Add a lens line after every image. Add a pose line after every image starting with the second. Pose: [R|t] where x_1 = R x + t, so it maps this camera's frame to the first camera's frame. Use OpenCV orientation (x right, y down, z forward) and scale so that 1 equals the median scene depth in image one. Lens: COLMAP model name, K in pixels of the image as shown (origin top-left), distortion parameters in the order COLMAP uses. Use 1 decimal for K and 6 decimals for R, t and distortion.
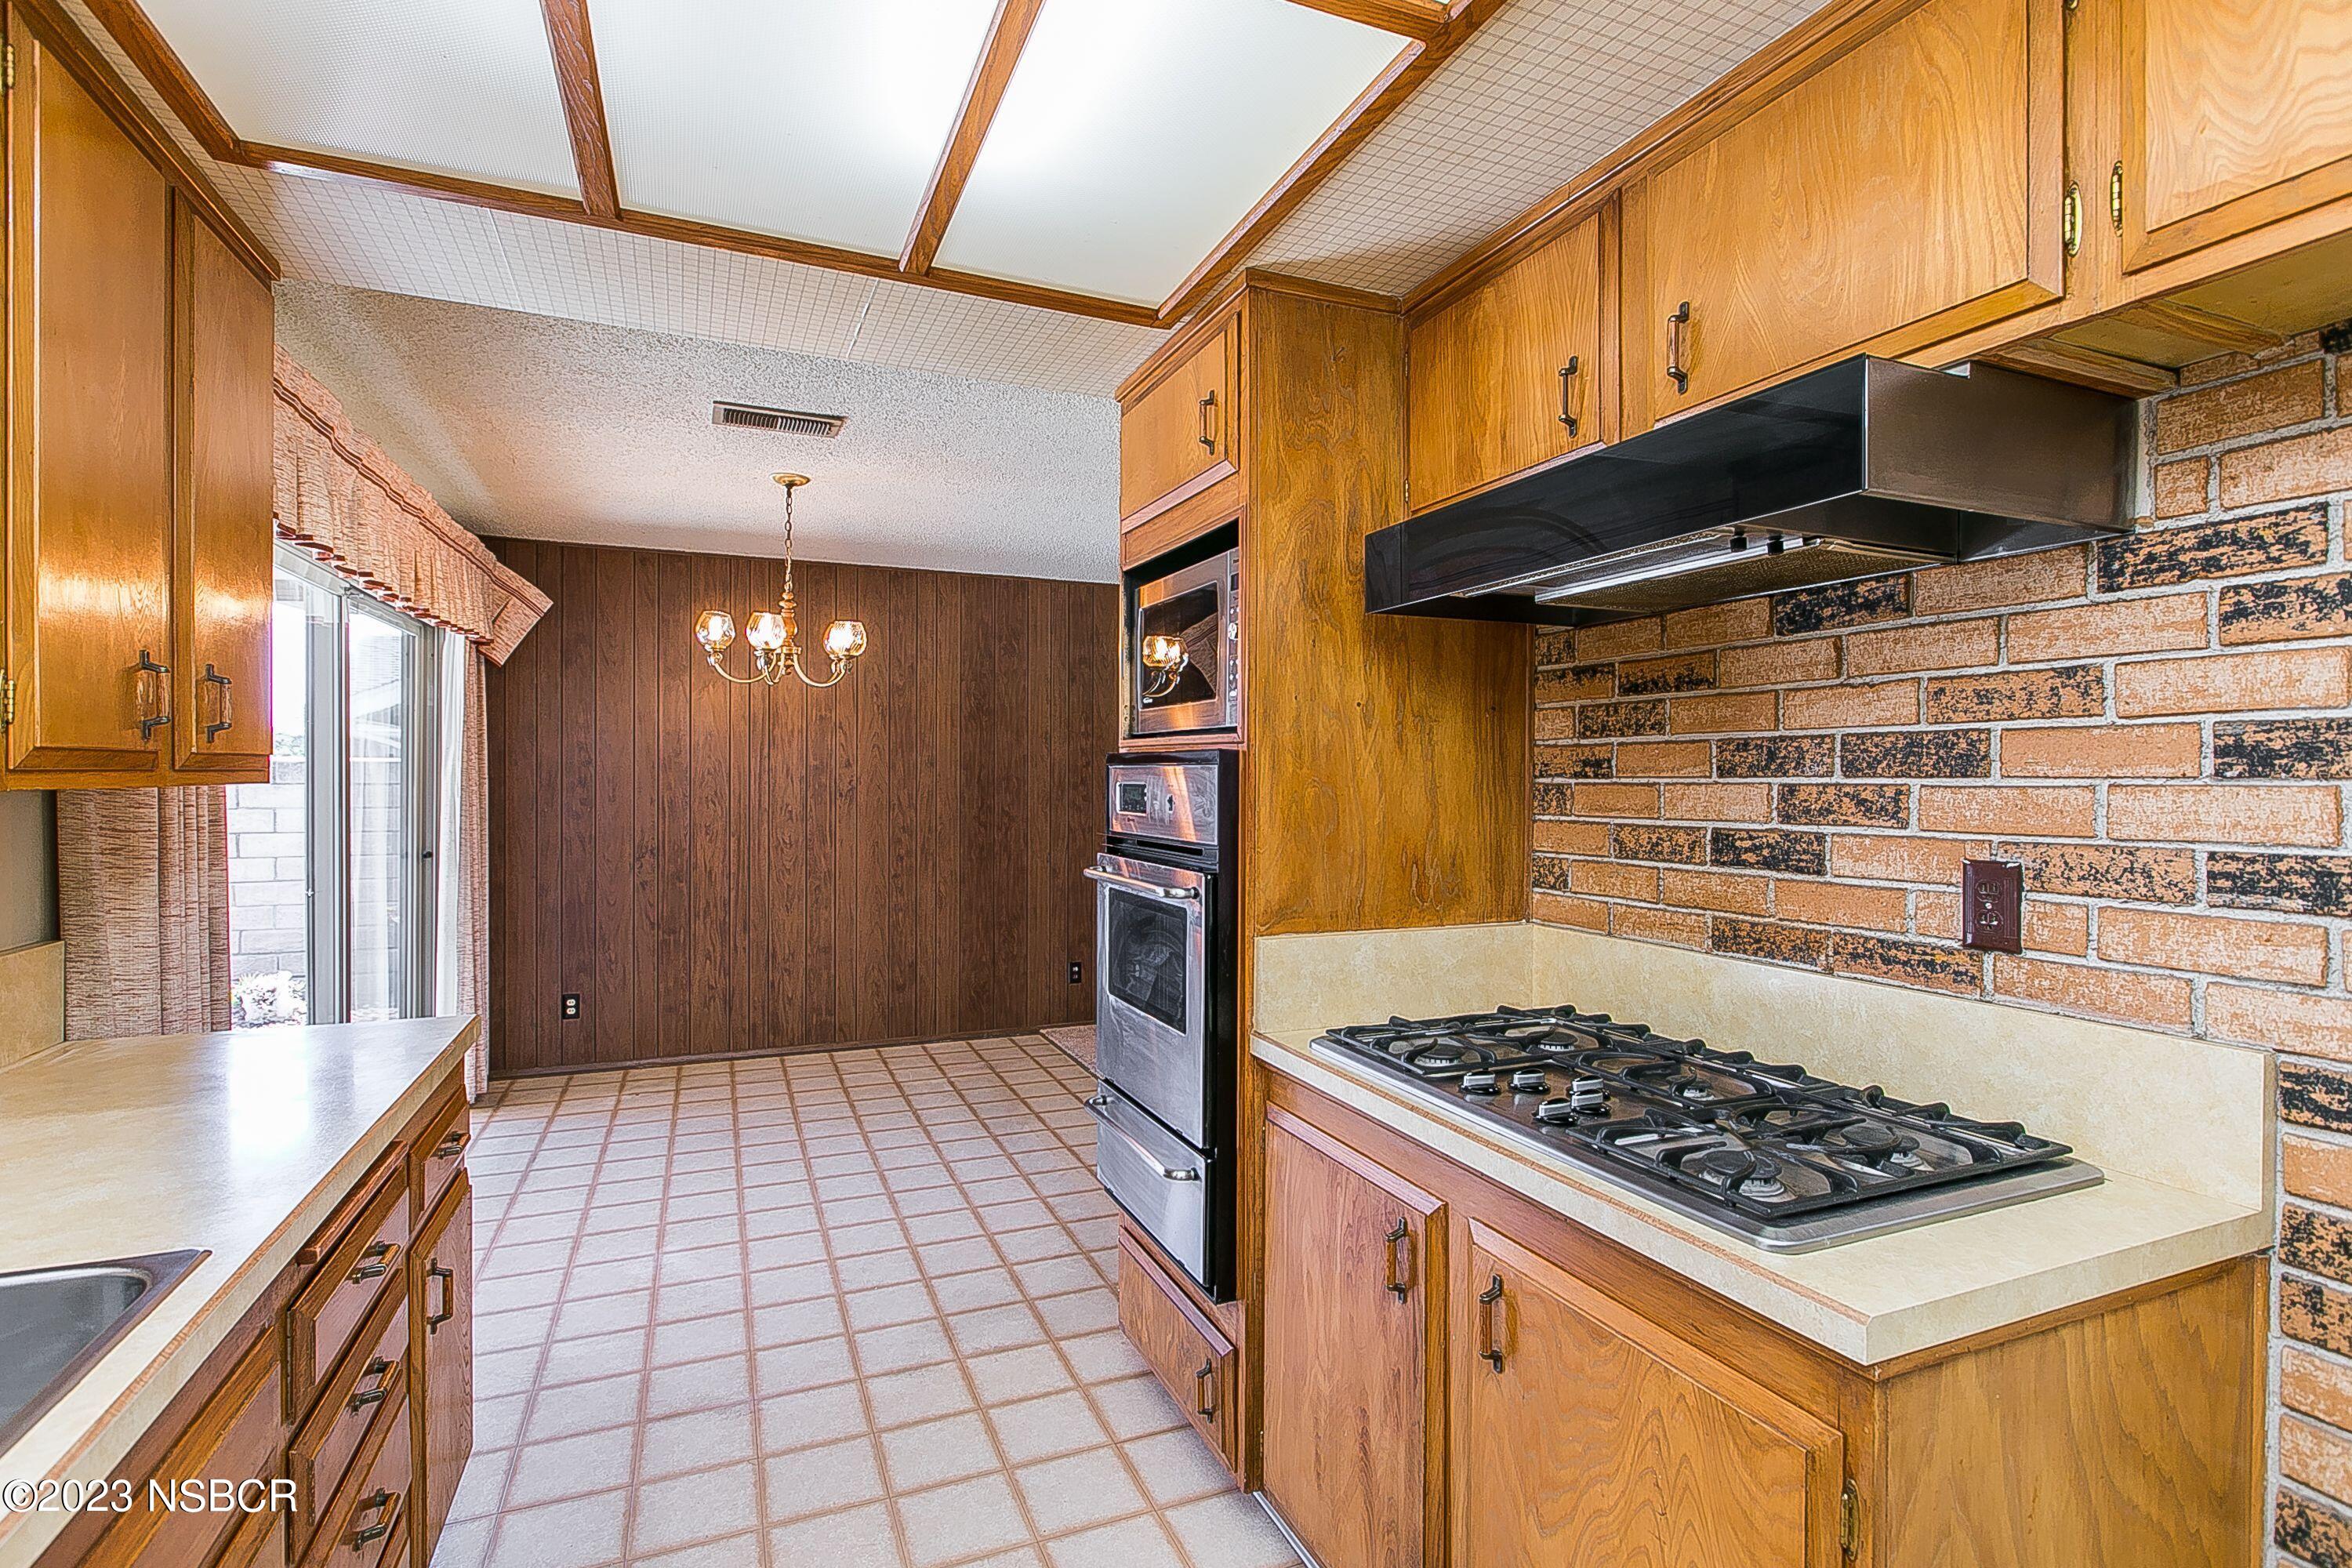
lens RADIAL K [[1126.3, 0, 1178.9], [0, 1126.3, 786.5], [0, 0, 1]] dist [-0.001758, 0.000004]
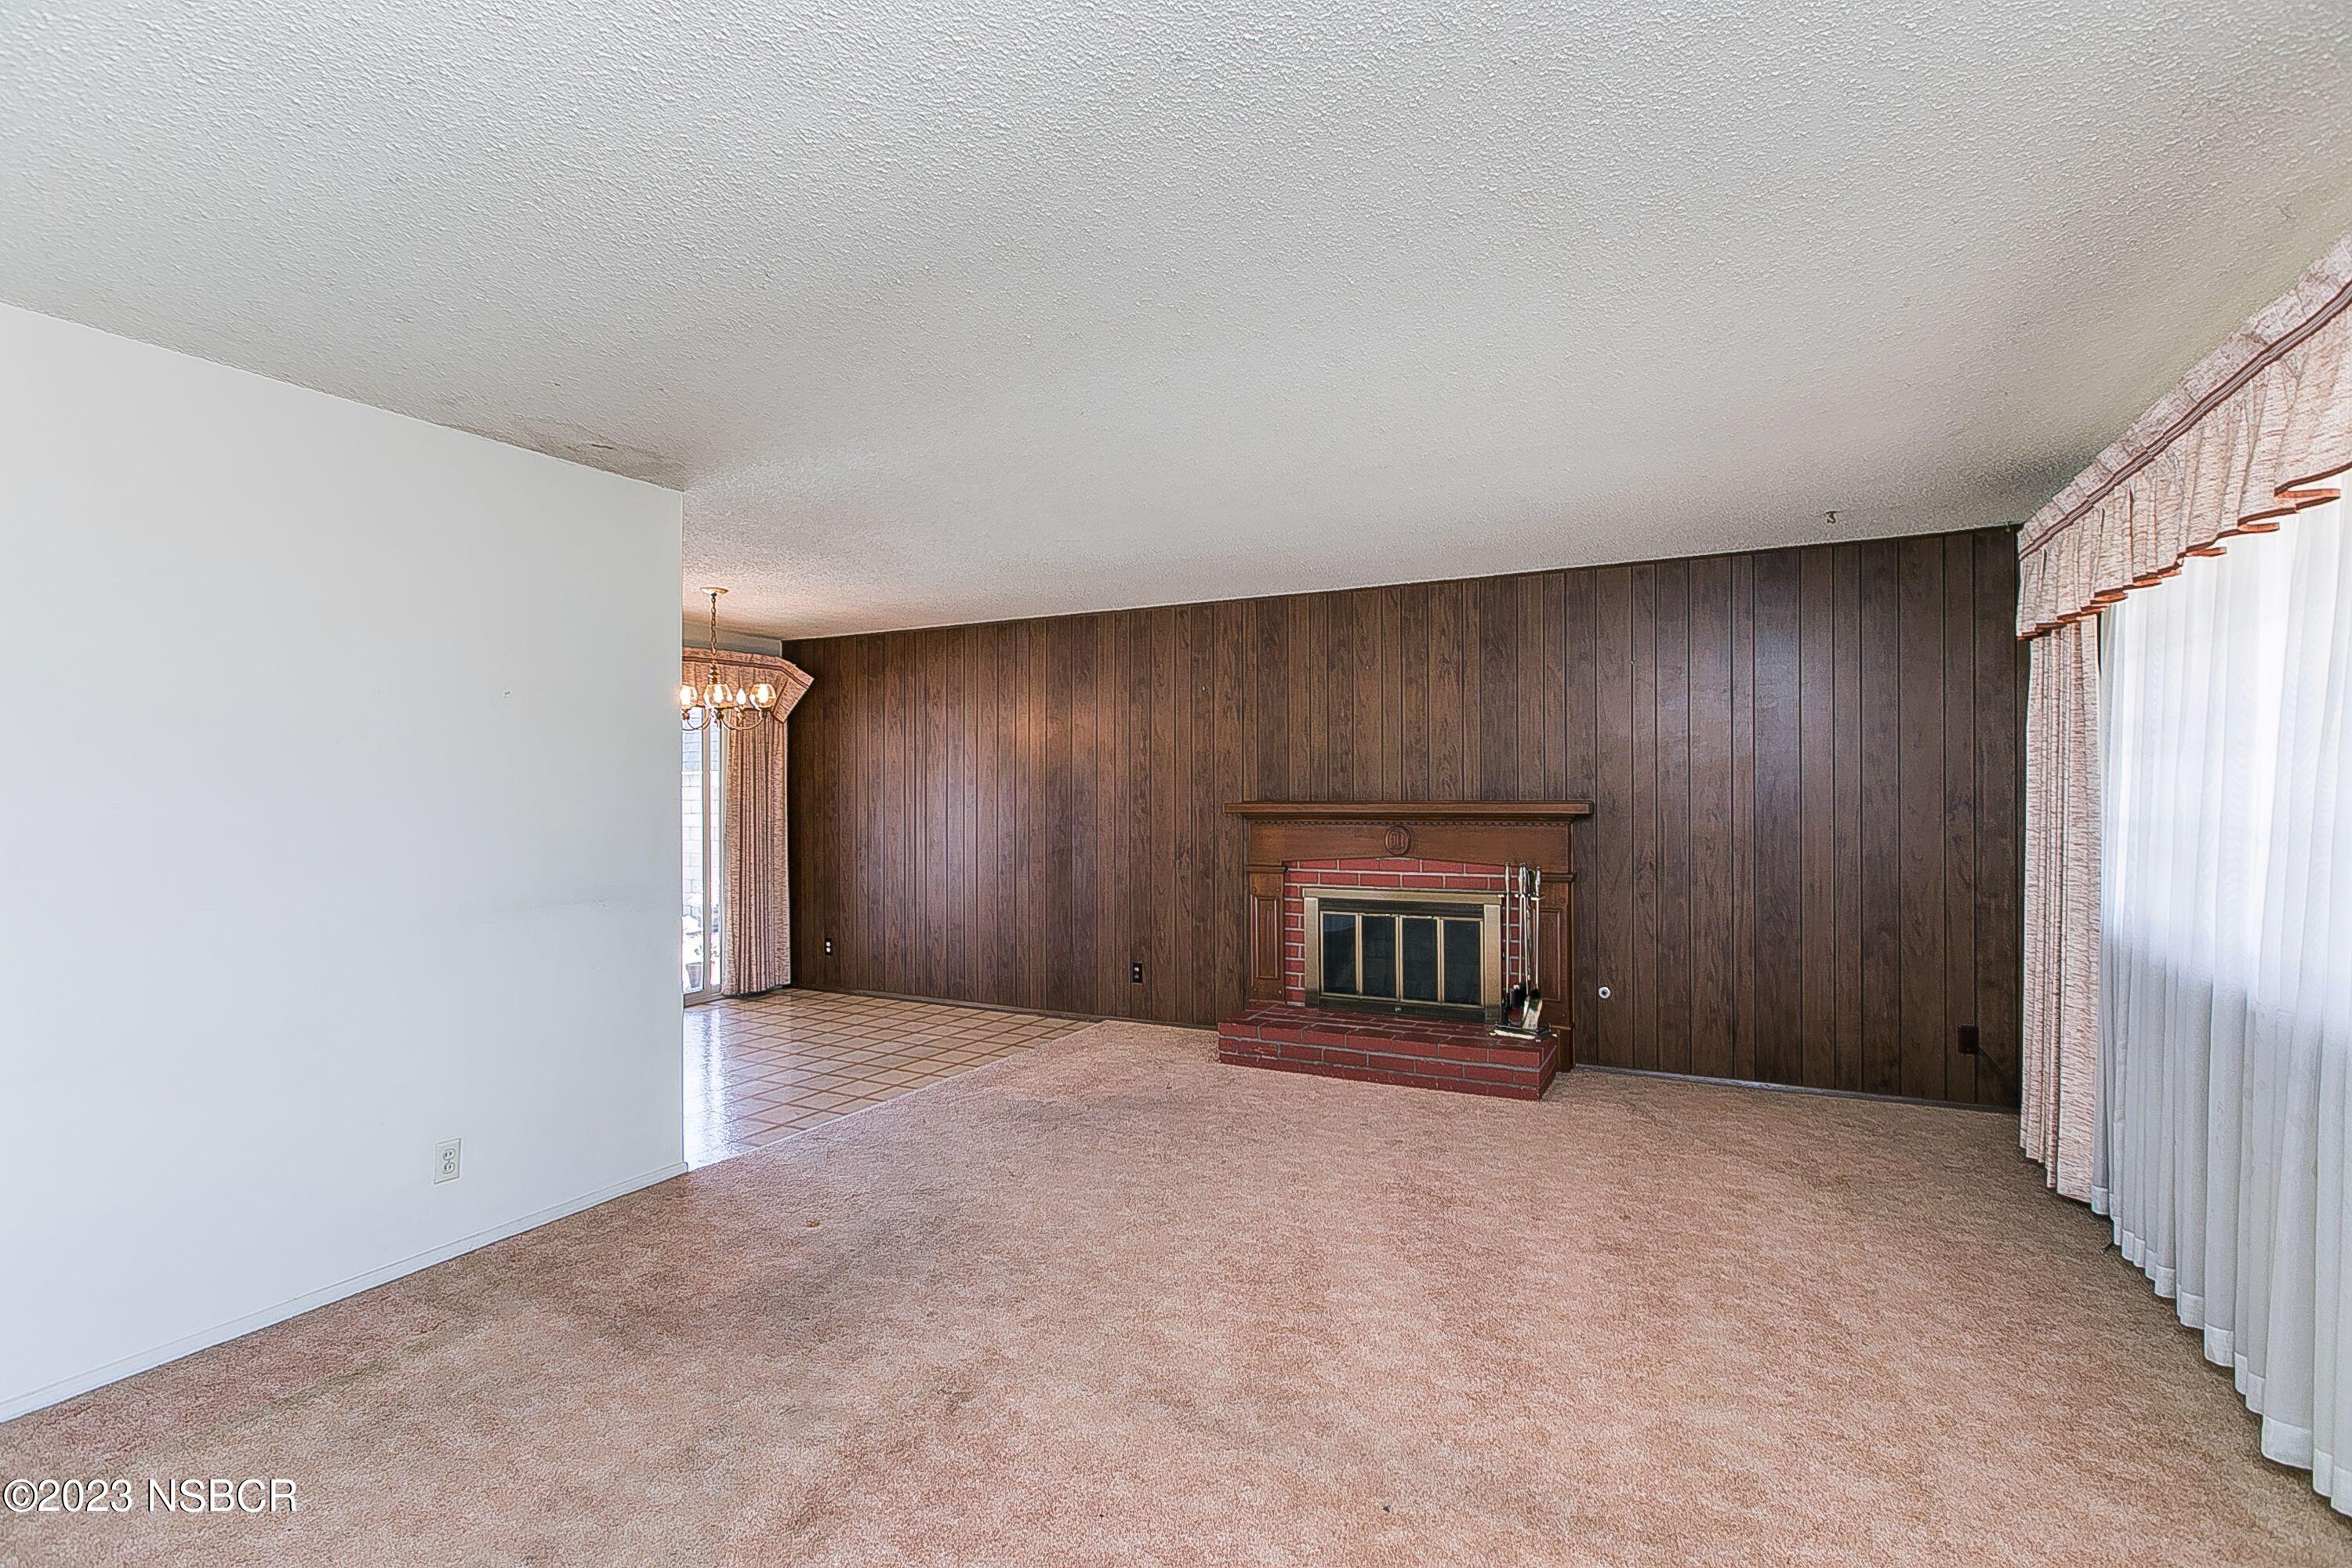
lens RADIAL K [[1100.3, 0, 1177.6], [0, 1100.3, 786.6], [0, 0, 1]] dist [-0.001972, -0.000467]
pose [[0.636820, -0.010024, -0.770947, 1.373973], [0.001557, 0.999930, -0.011715, 0.000149], [0.771011, 0.006260, 0.636791, 0.664610]]
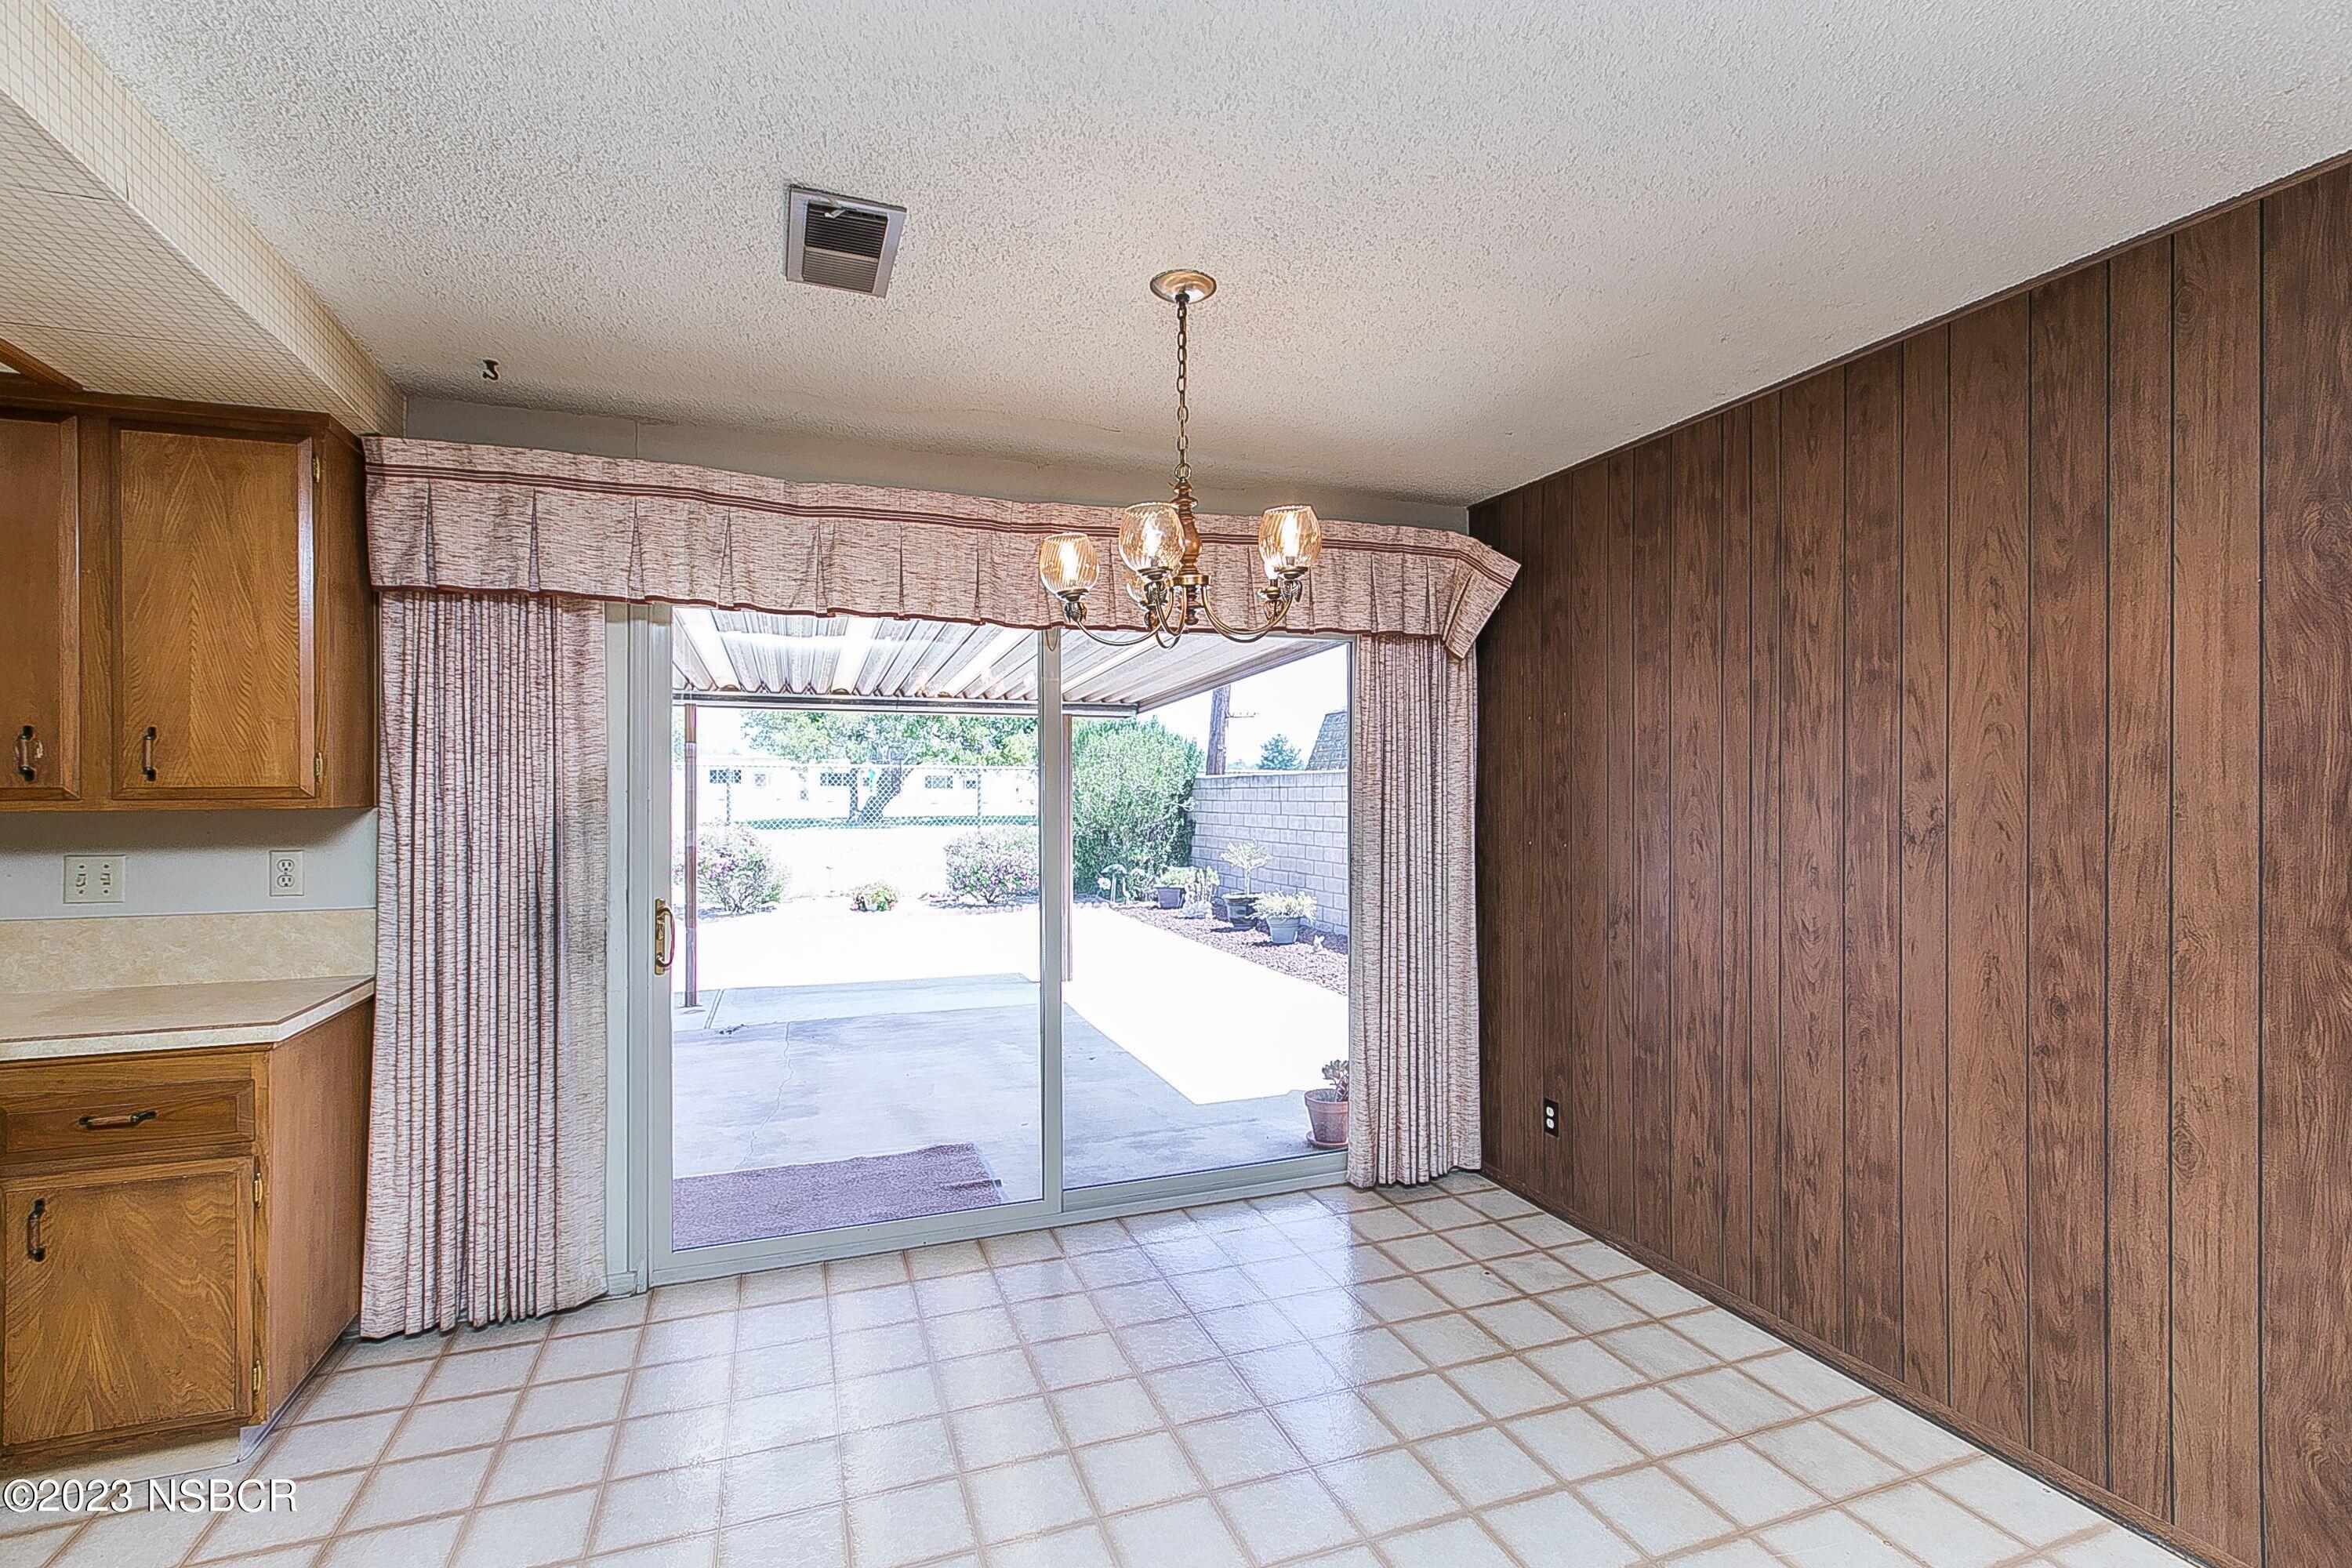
lens RADIAL K [[1057.3, 0, 1165.0], [0, 1057.3, 787.7], [0, 0, 1]] dist [-0.000488, -0.000047]
pose [[-0.047623, -0.007465, -0.998838, 0.234162], [-0.006440, 0.999954, -0.007167, -0.014653], [0.998845, 0.006091, -0.047668, 1.222349]]
